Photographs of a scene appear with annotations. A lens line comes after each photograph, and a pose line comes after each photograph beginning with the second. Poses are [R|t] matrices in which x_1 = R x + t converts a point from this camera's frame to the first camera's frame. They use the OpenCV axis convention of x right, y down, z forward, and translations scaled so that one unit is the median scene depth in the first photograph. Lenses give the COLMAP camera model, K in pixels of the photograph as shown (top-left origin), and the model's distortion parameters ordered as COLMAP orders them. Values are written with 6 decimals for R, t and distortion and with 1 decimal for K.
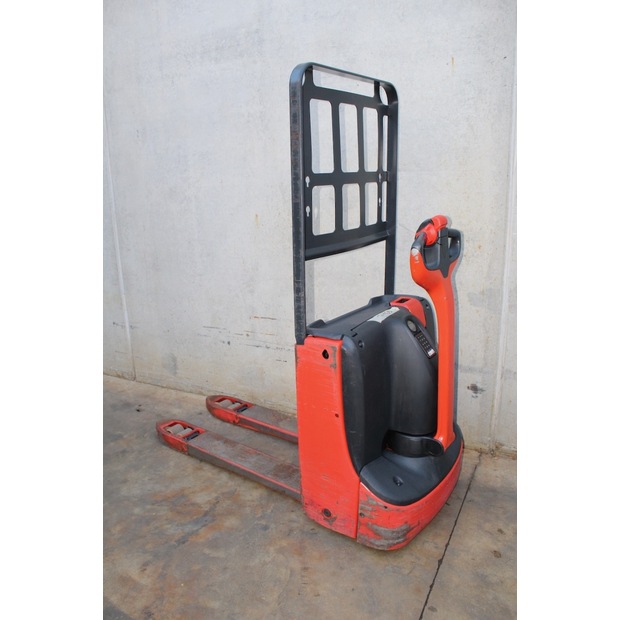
lens RADIAL K [[508.4, 0, 308.6], [0, 508.4, 318.4], [0, 0, 1]] dist [-0.166105, 0.136905]
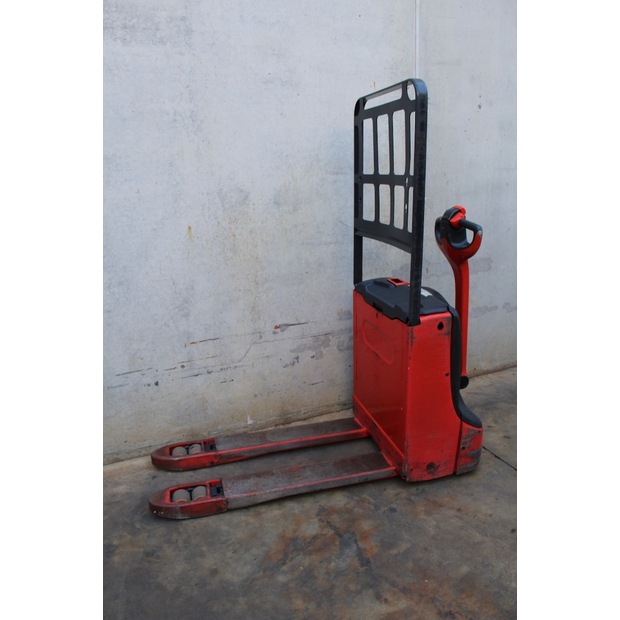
lens RADIAL K [[508.4, 0, 304.8], [0, 508.4, 320.0], [0, 0, 1]] dist [-0.166105, 0.136905]
pose [[0.635152, -0.216266, 0.741493, -0.716194], [0.231189, 0.969219, 0.084652, -0.080964], [-0.736976, 0.117658, 0.665599, 0.308043]]
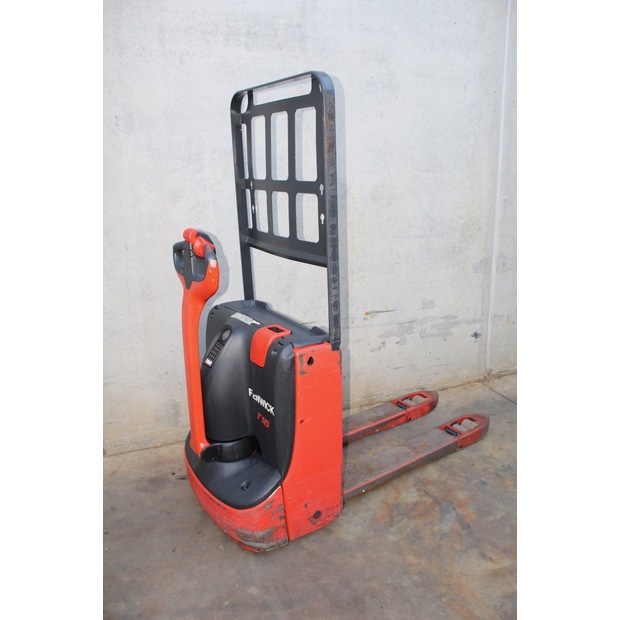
lens RADIAL K [[508.4, 0, 304.7], [0, 508.4, 319.0], [0, 0, 1]] dist [-0.166105, 0.136905]
pose [[0.681233, -0.202435, 0.703521, -0.866970], [0.209442, 0.974732, 0.077668, -0.095964], [-0.701467, 0.094437, 0.706418, 0.358428]]
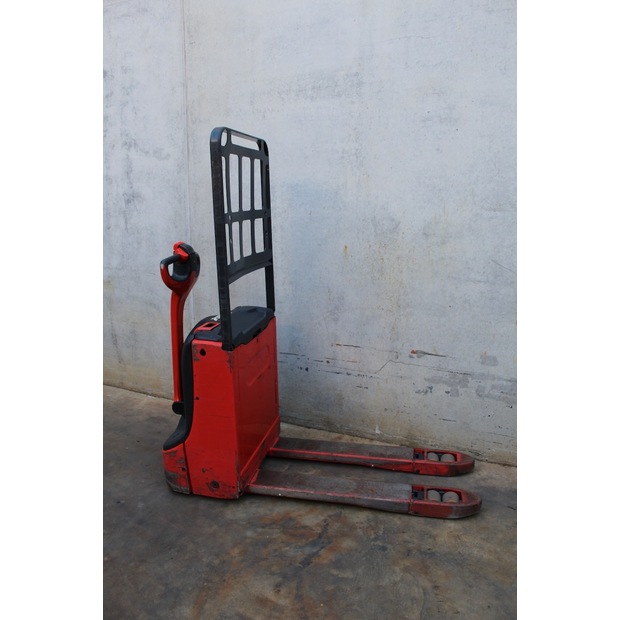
lens RADIAL K [[508.4, 0, 306.8], [0, 508.4, 318.6], [0, 0, 1]] dist [-0.166105, 0.136905]
pose [[0.999443, 0.020220, 0.026531, -0.225671], [-0.018795, 0.998423, -0.052905, 0.000537], [-0.027559, 0.052377, 0.998247, -0.037226]]
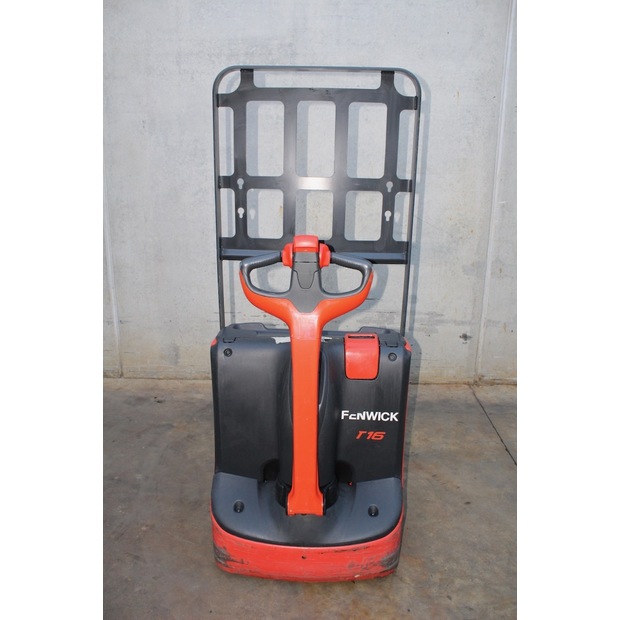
lens RADIAL K [[508.4, 0, 306.7], [0, 508.4, 318.2], [0, 0, 1]] dist [-0.166105, 0.136905]
pose [[0.903215, -0.084357, 0.420816, -0.590292], [0.081698, 0.996359, 0.024378, 0.021805], [-0.421341, 0.012361, 0.906818, -0.043783]]
